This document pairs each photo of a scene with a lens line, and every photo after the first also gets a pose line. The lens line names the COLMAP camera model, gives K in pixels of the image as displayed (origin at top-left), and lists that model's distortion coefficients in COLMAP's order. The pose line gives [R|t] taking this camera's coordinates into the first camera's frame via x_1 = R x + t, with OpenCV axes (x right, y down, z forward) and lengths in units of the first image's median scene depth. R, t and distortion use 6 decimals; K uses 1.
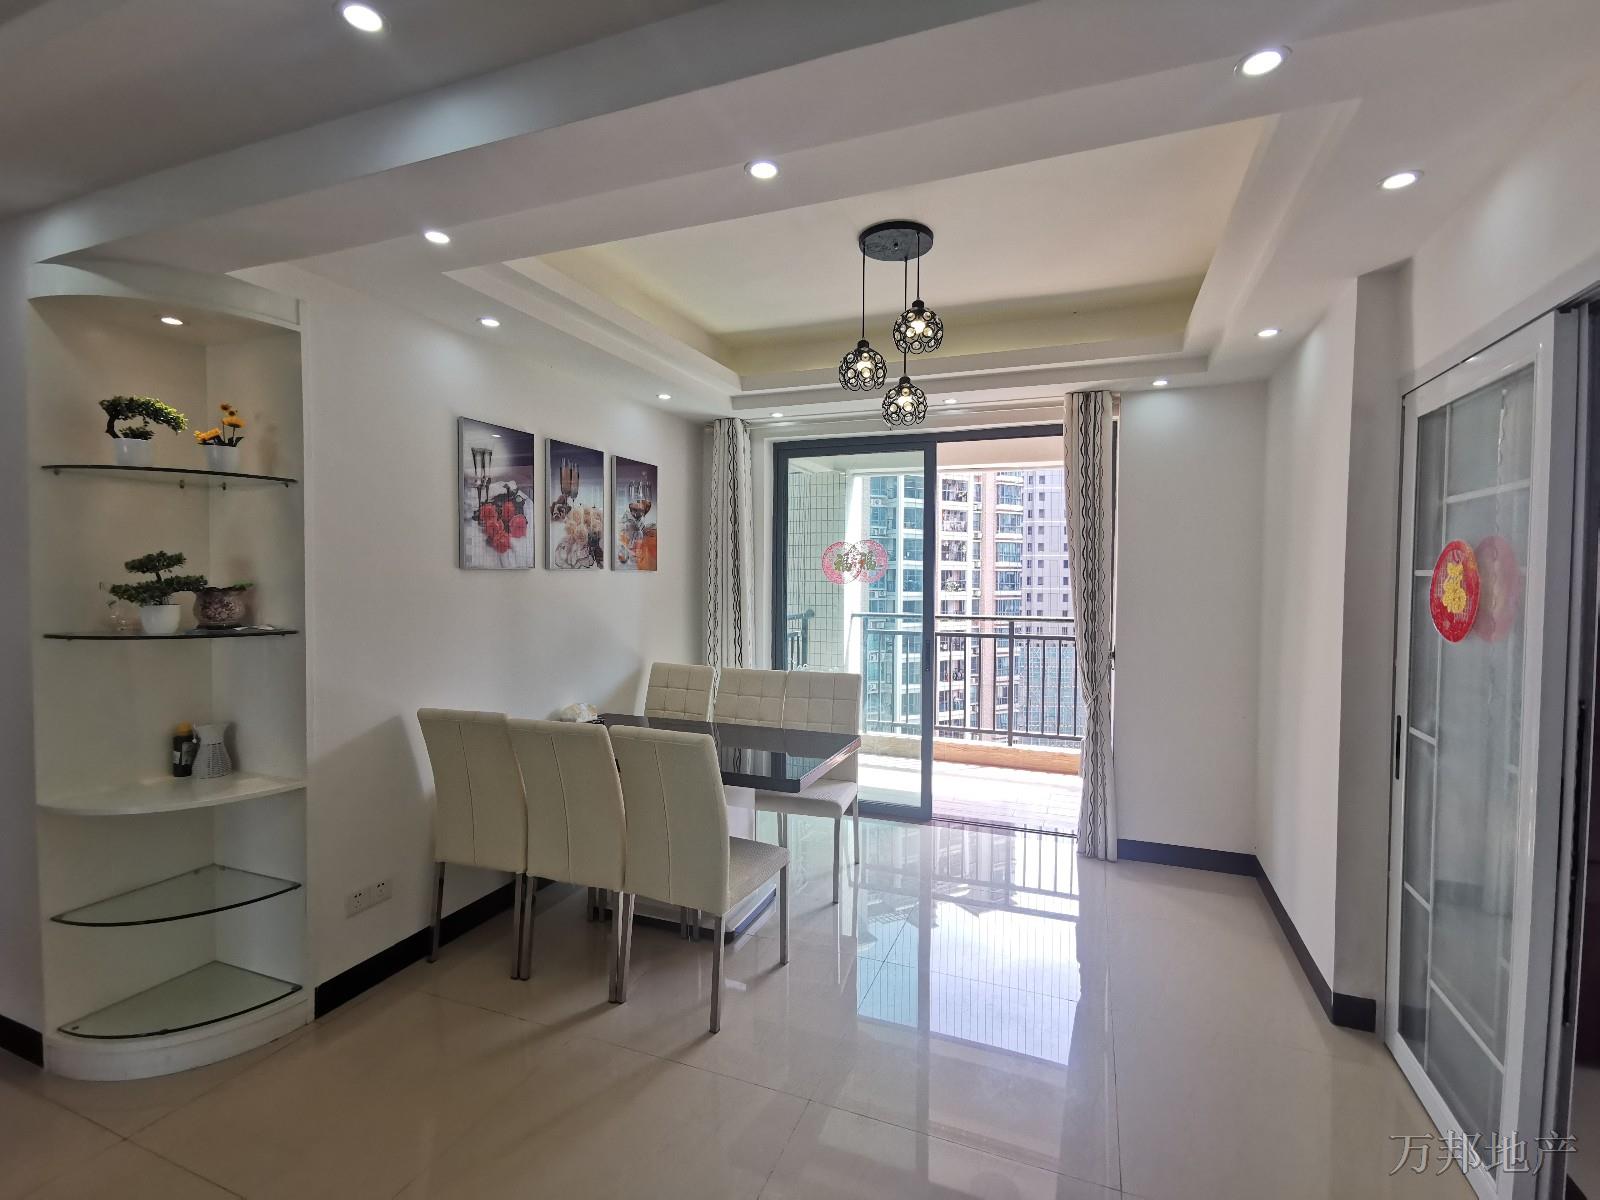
lens RADIAL K [[748.1, 0, 800.0], [0, 748.1, 600.0], [0, 0, 1]] dist [0.002666, 0.002020]
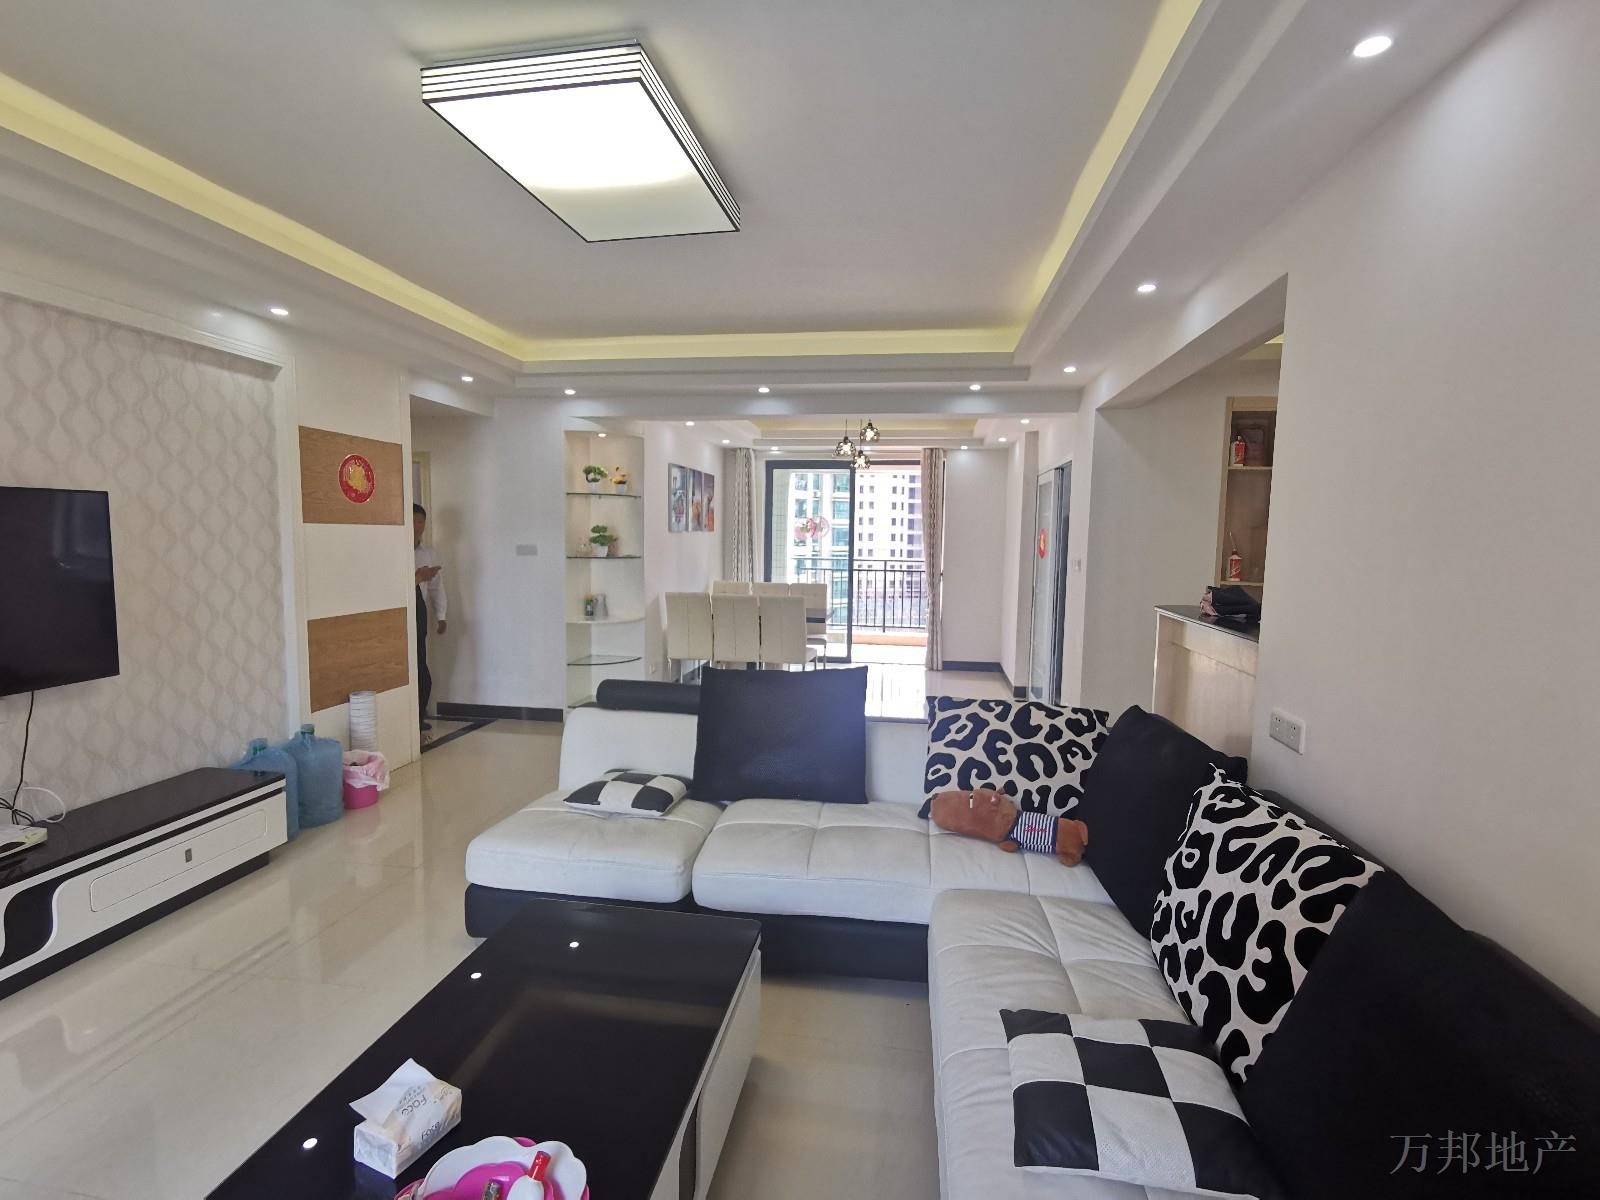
lens RADIAL K [[748.1, 0, 800.0], [0, 748.1, 600.0], [0, 0, 1]] dist [0.002666, 0.002020]
pose [[0.977051, -0.009984, 0.212773, -0.419691], [-0.002925, 0.998178, 0.060270, 0.019745], [-0.212987, -0.059509, 0.975241, -0.971440]]
